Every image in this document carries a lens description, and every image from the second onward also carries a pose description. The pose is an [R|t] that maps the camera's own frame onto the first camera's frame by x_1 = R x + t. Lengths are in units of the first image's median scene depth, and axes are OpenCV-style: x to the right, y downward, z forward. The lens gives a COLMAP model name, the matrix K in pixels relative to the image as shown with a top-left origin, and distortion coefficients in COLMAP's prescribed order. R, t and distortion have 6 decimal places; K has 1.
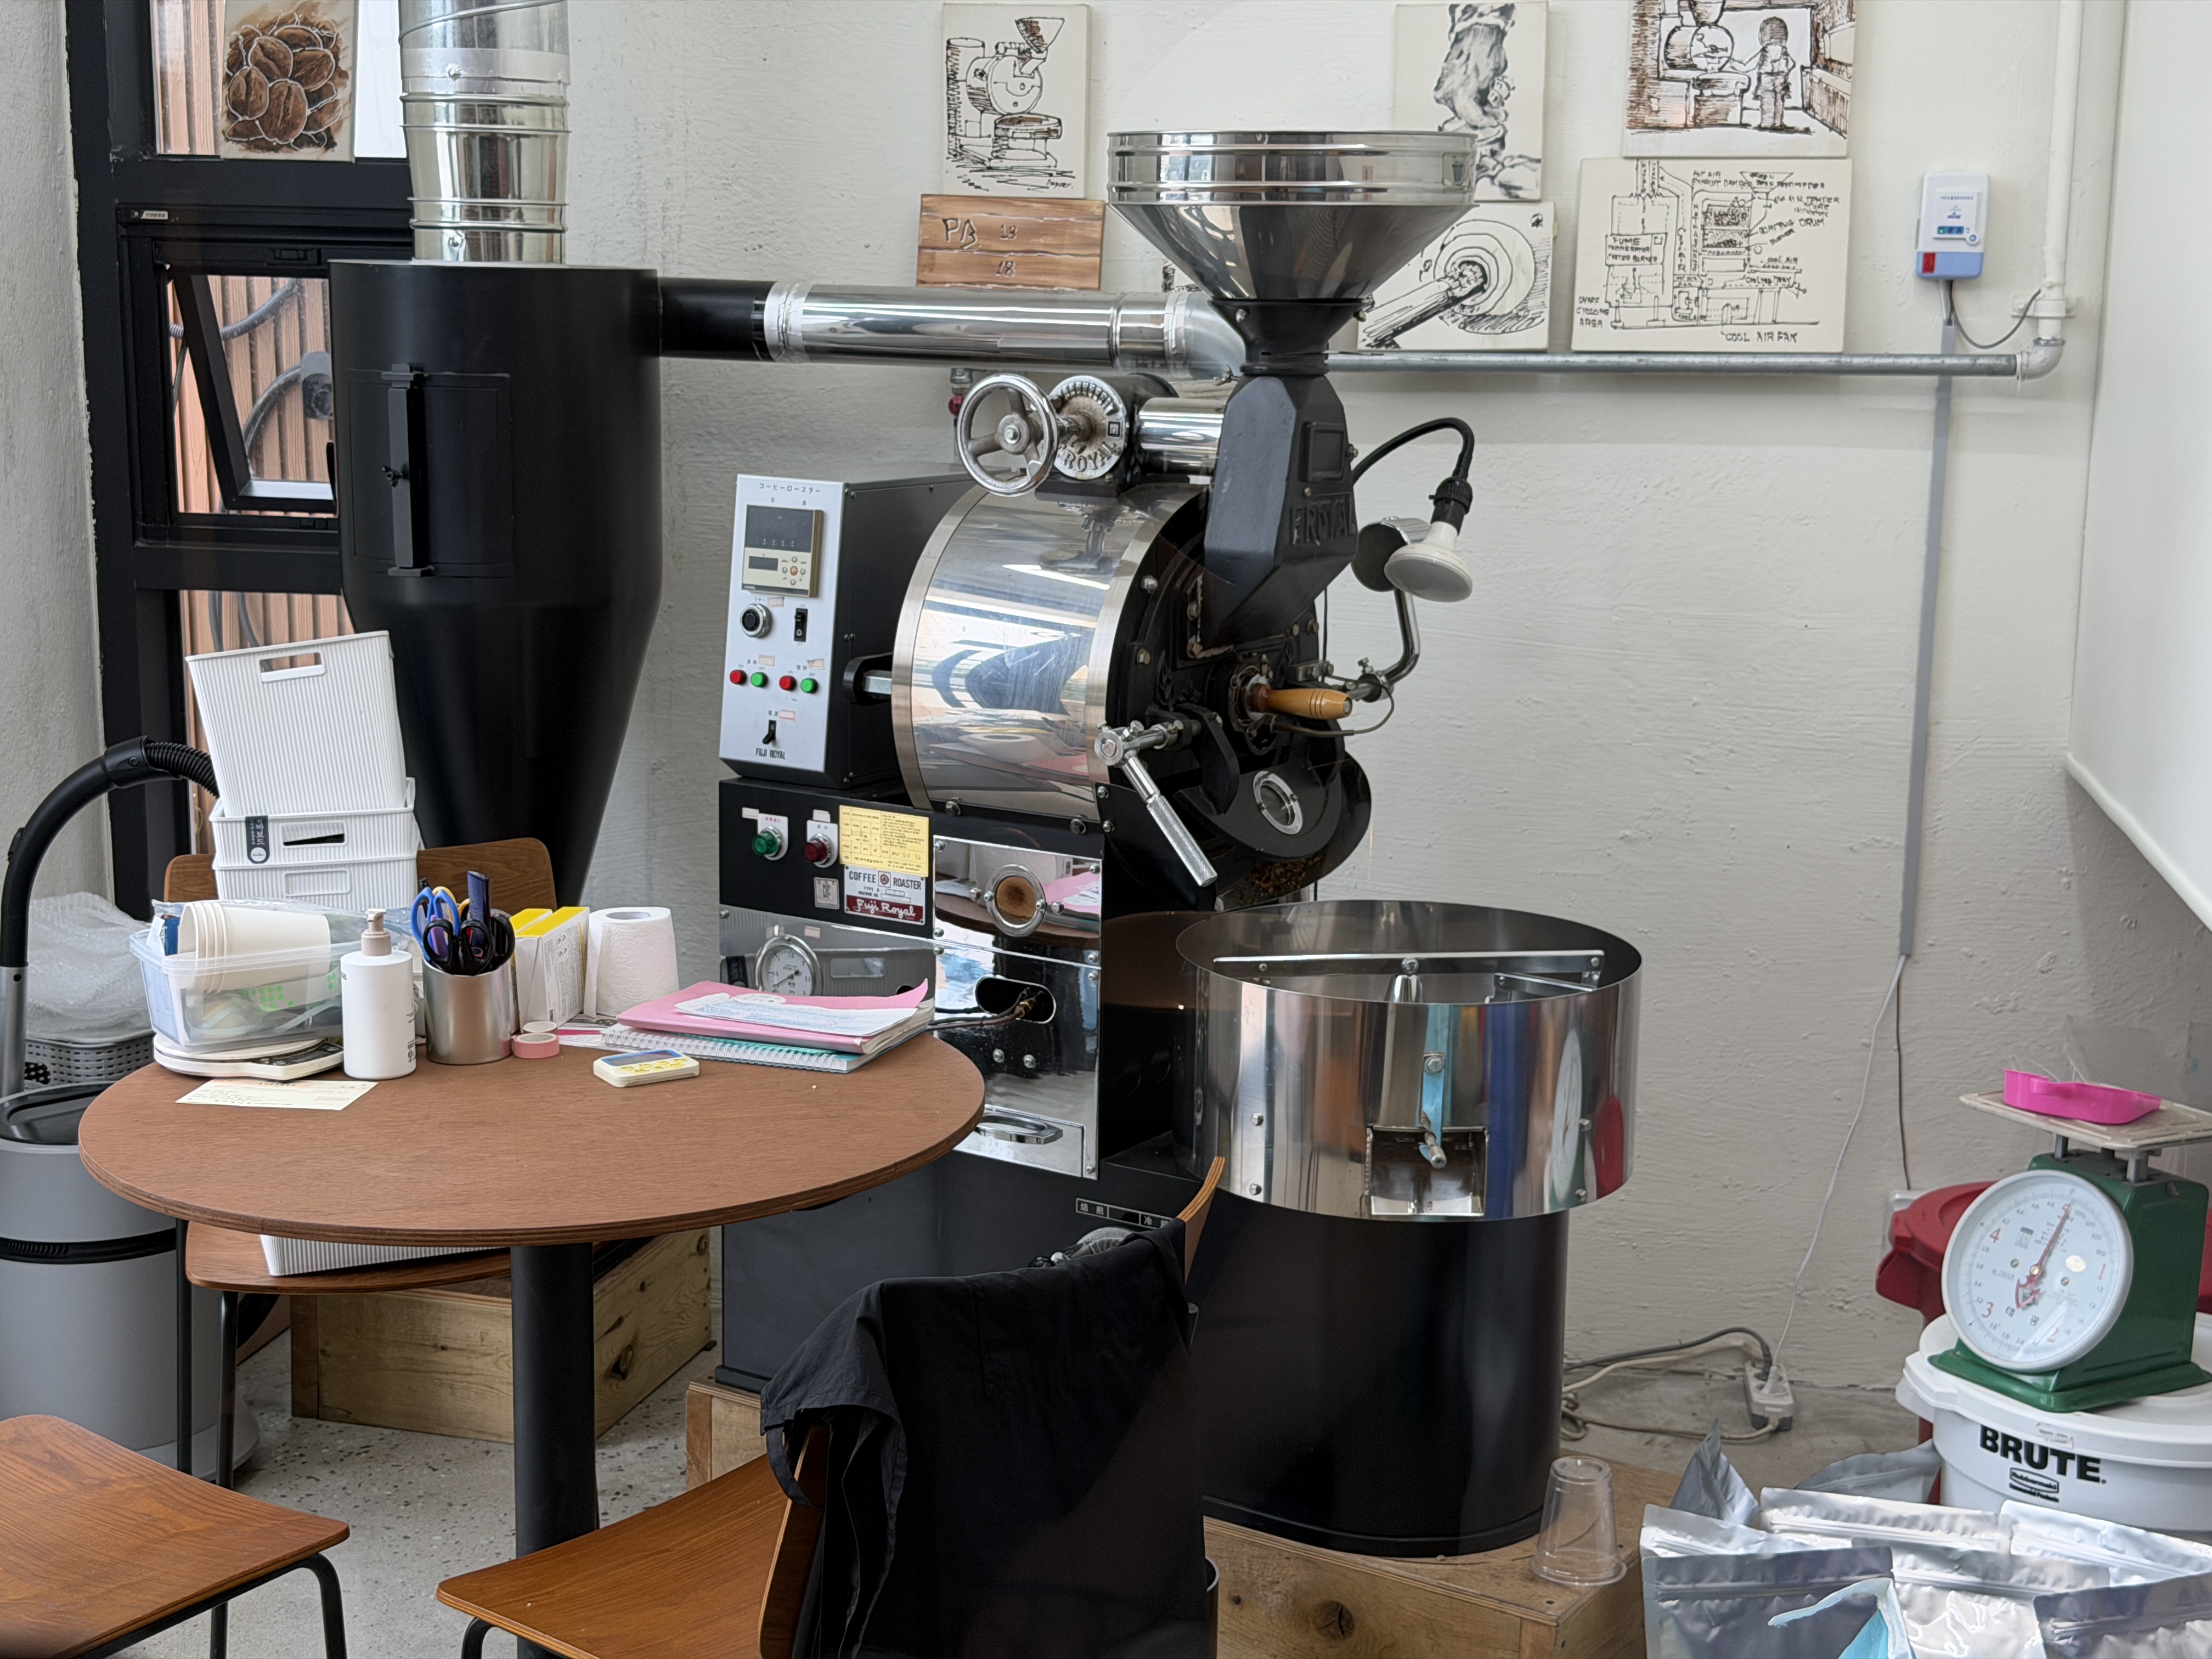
lens RADIAL K [[3075.2, 0, 1099.4], [0, 3075.2, 829.8], [0, 0, 1]] dist [0.124557, 0.000000]
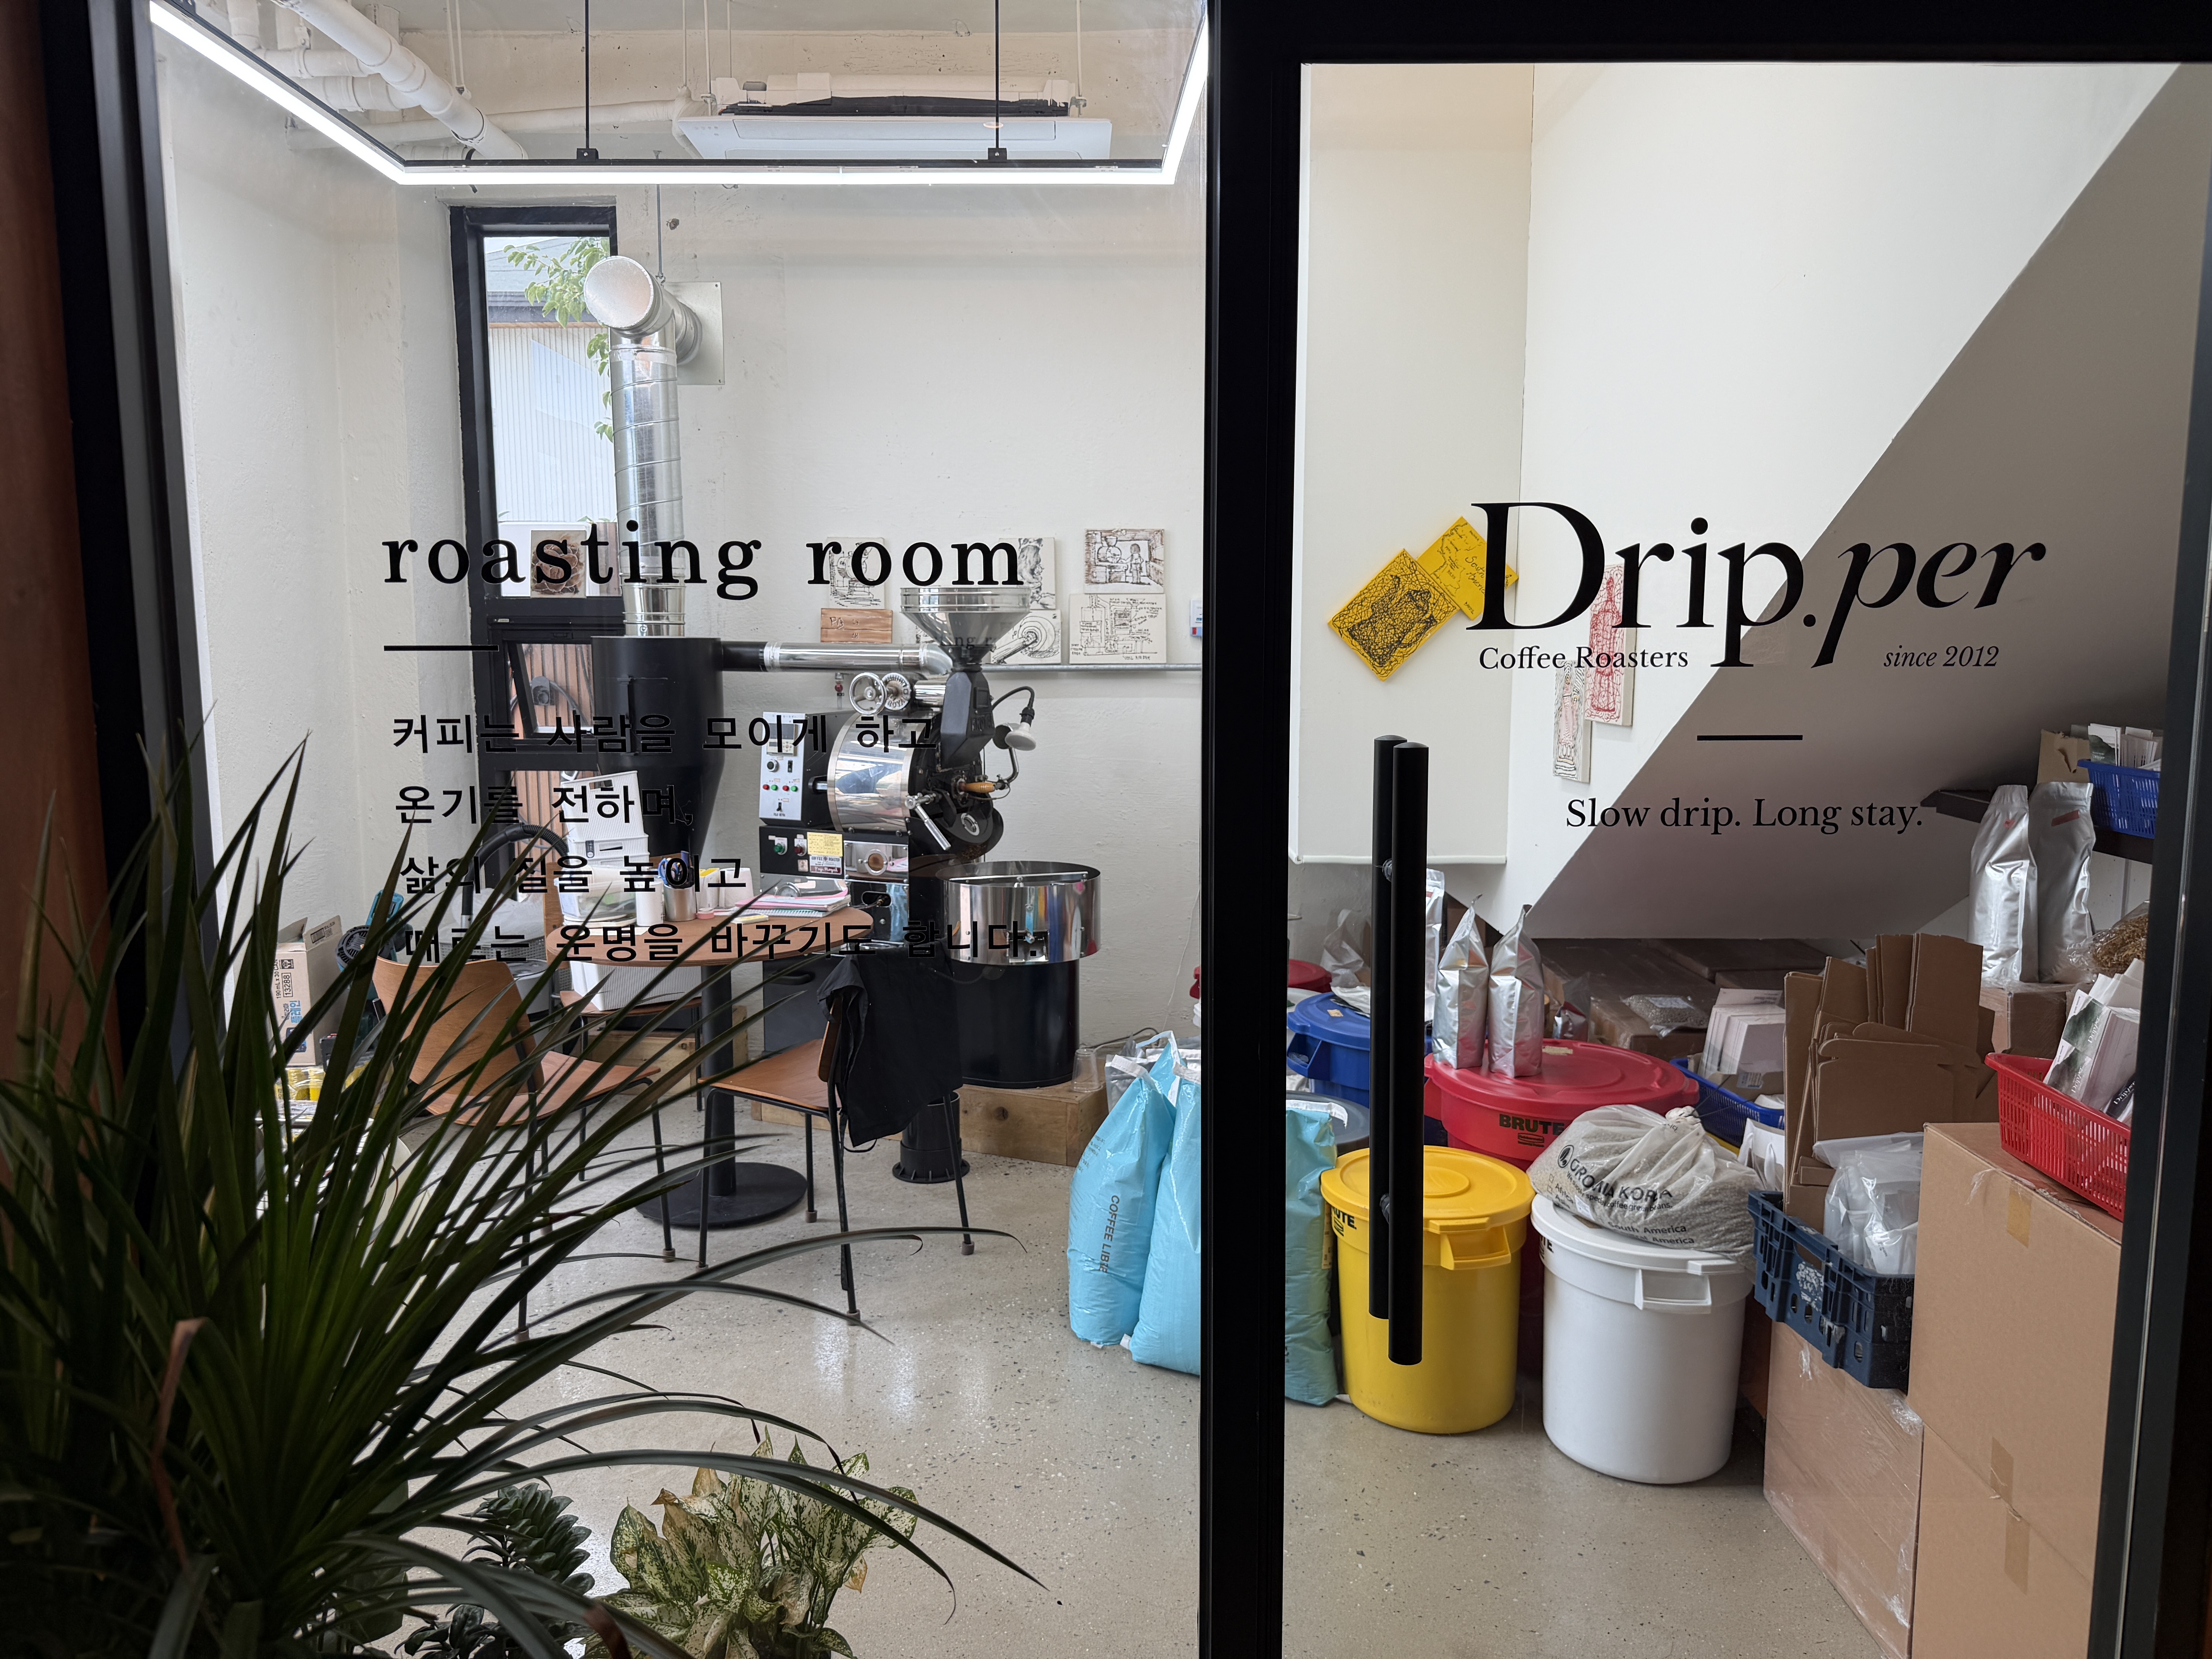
lens RADIAL K [[1554.7, 0, 1115.5], [0, 1554.7, 828.5], [0, 0, 1]] dist [0.096848, -0.000184]
pose [[0.985970, -0.035180, 0.163171, -0.040453], [0.044434, 0.997584, -0.053411, 0.073386], [-0.160898, 0.059912, 0.985151, -0.391990]]
